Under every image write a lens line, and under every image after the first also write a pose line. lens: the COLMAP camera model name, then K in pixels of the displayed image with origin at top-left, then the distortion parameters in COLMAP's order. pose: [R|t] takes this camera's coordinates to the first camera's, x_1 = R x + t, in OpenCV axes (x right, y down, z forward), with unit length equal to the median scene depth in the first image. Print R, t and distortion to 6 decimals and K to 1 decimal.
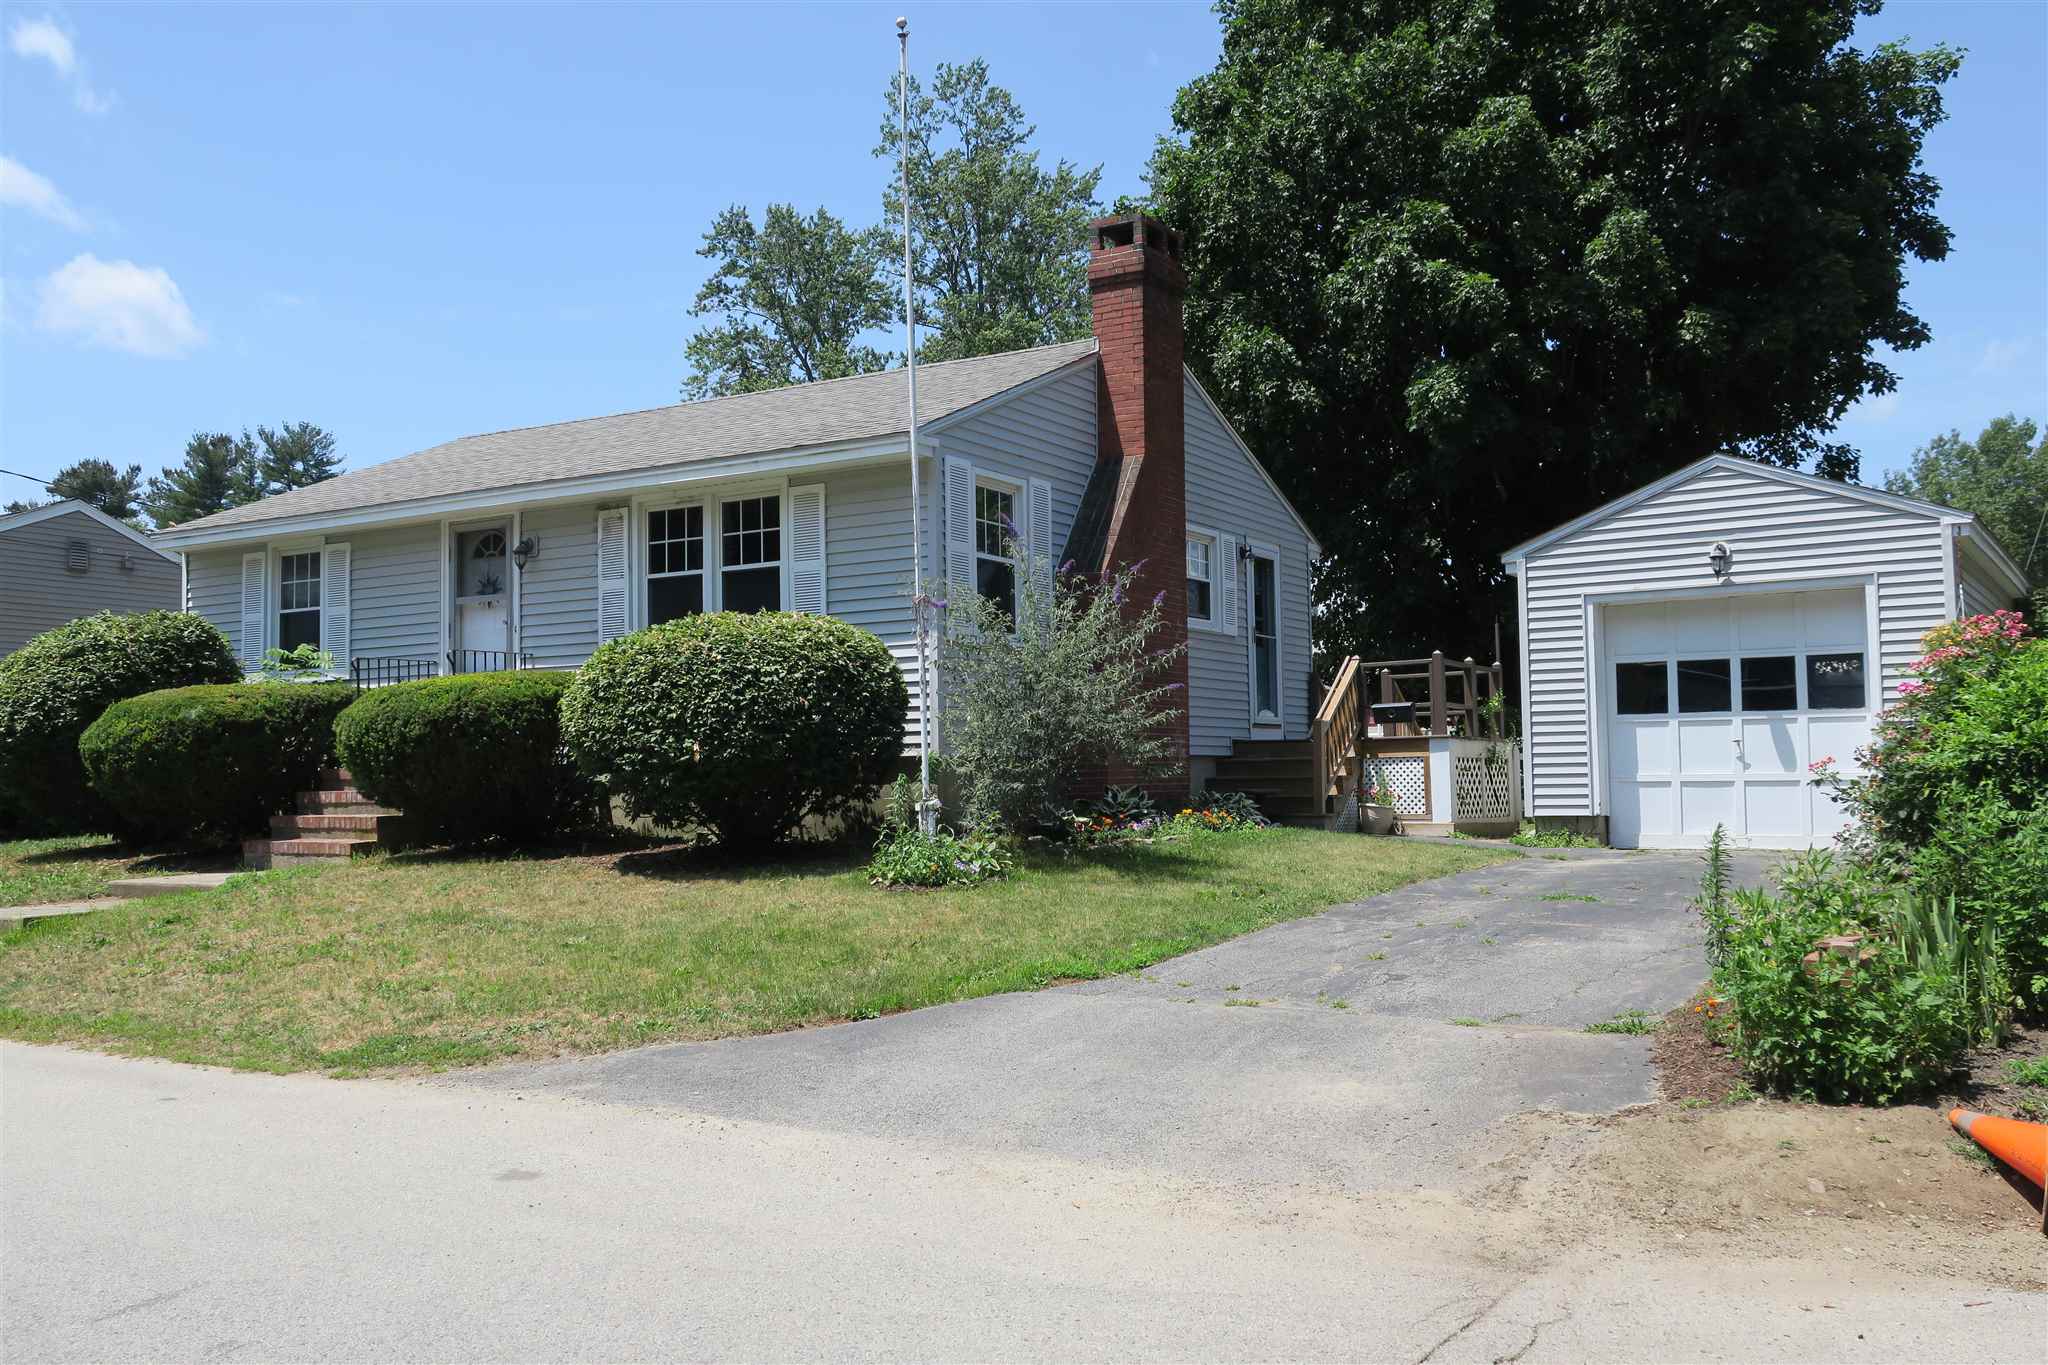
lens RADIAL K [[1847.4, 0, 1024.0], [0, 1847.4, 682.5], [0, 0, 1]] dist [0.030941, -0.001693]
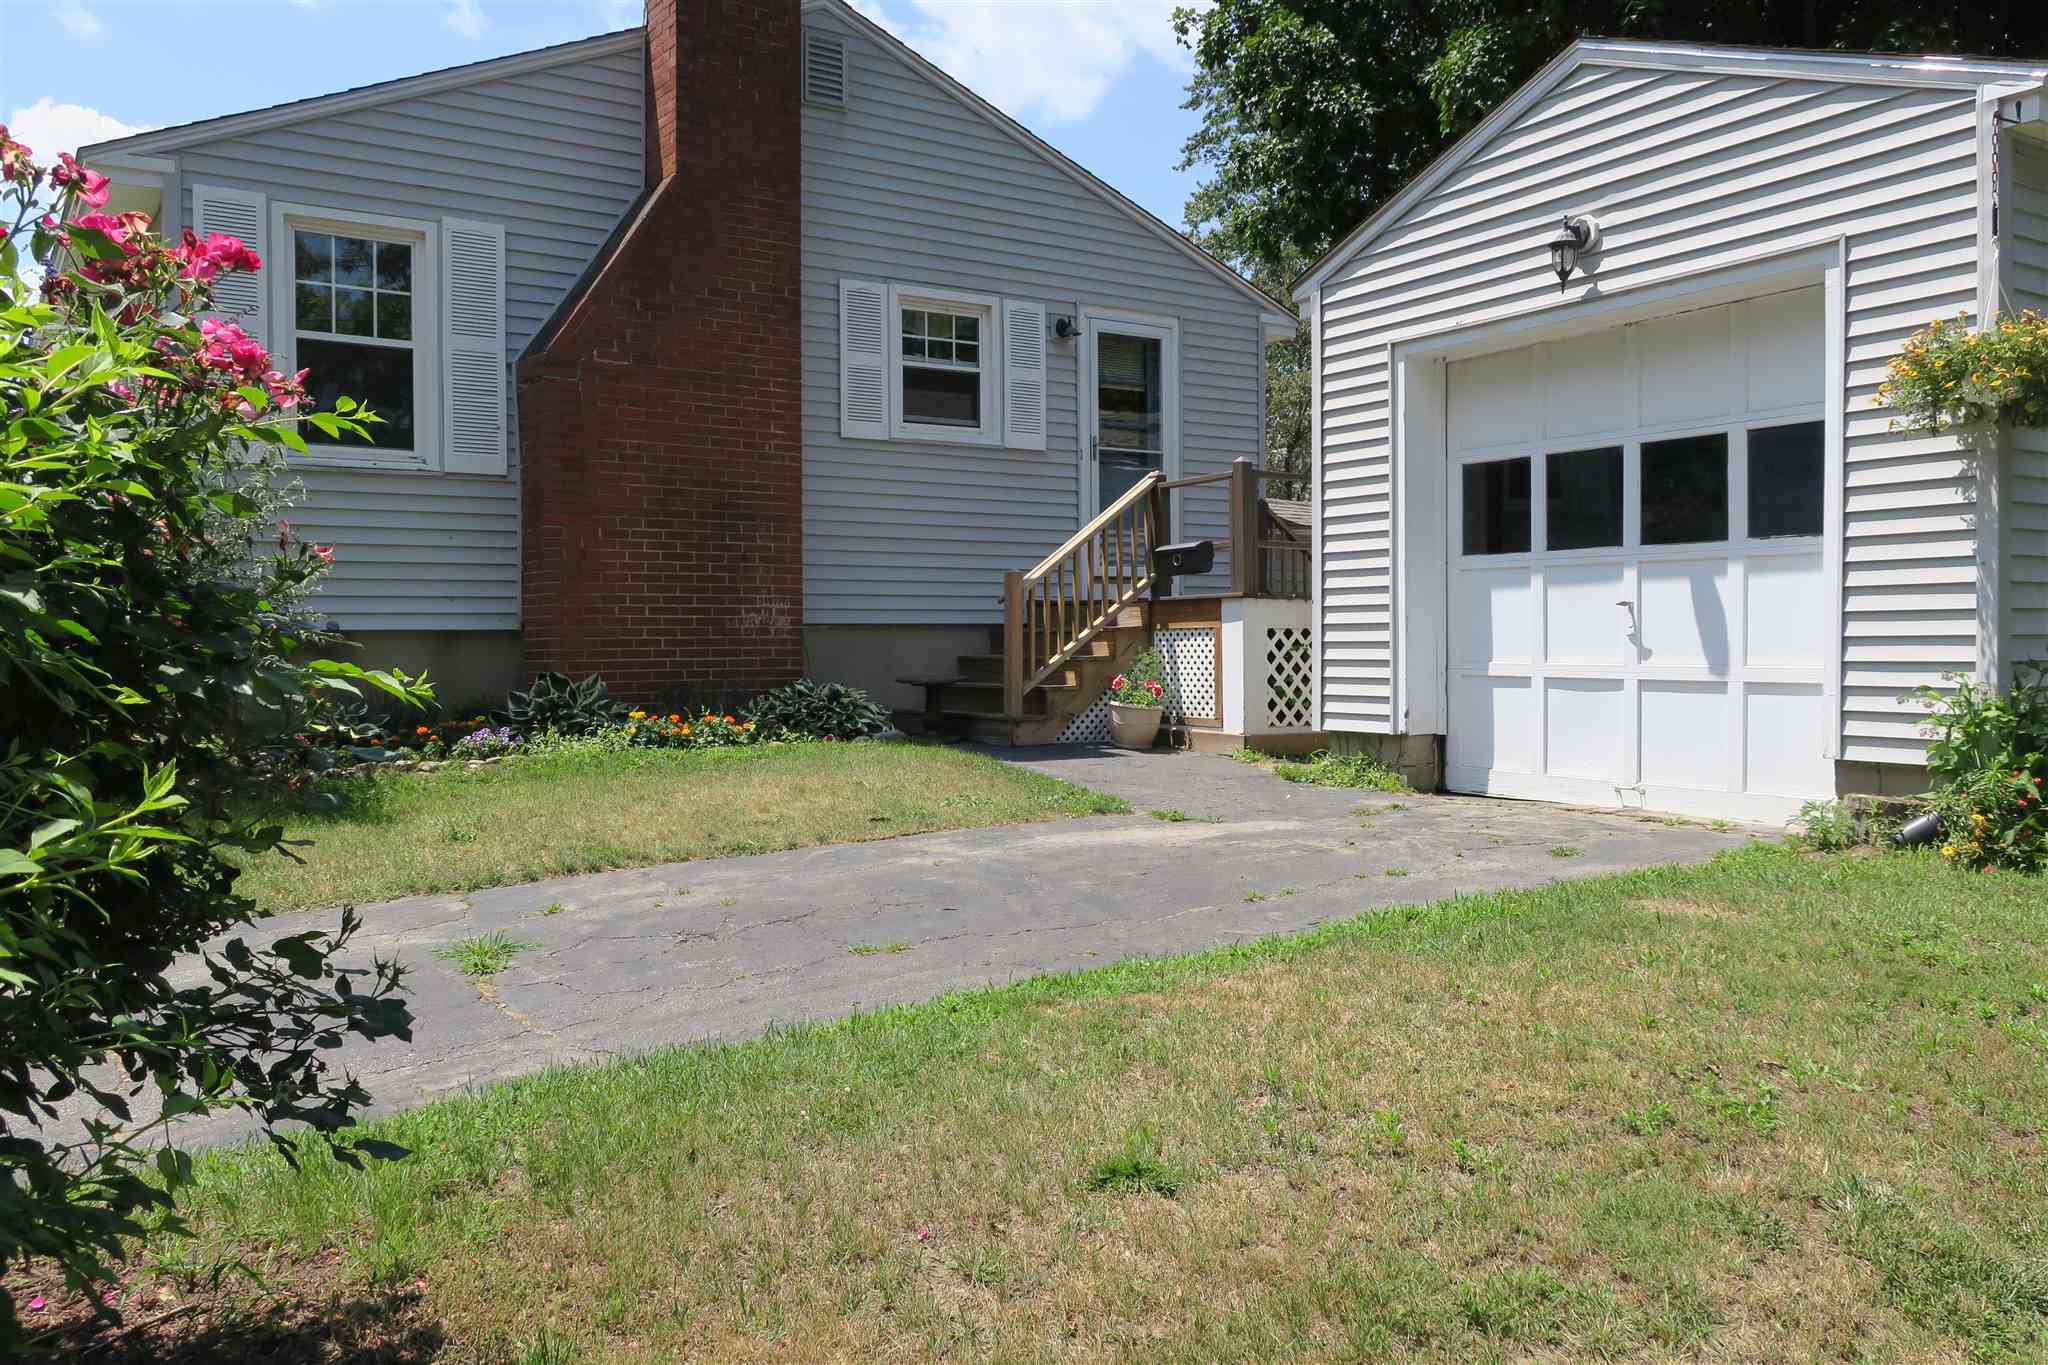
lens RADIAL K [[1615.1, 0, 1024.0], [0, 1615.1, 682.5], [0, 0, 1]] dist [0.005111, 0.004256]
pose [[0.893074, 0.021762, -0.449382, 0.432184], [0.016284, 0.996612, 0.080624, 0.014021], [0.449614, -0.079321, 0.889694, 0.512337]]
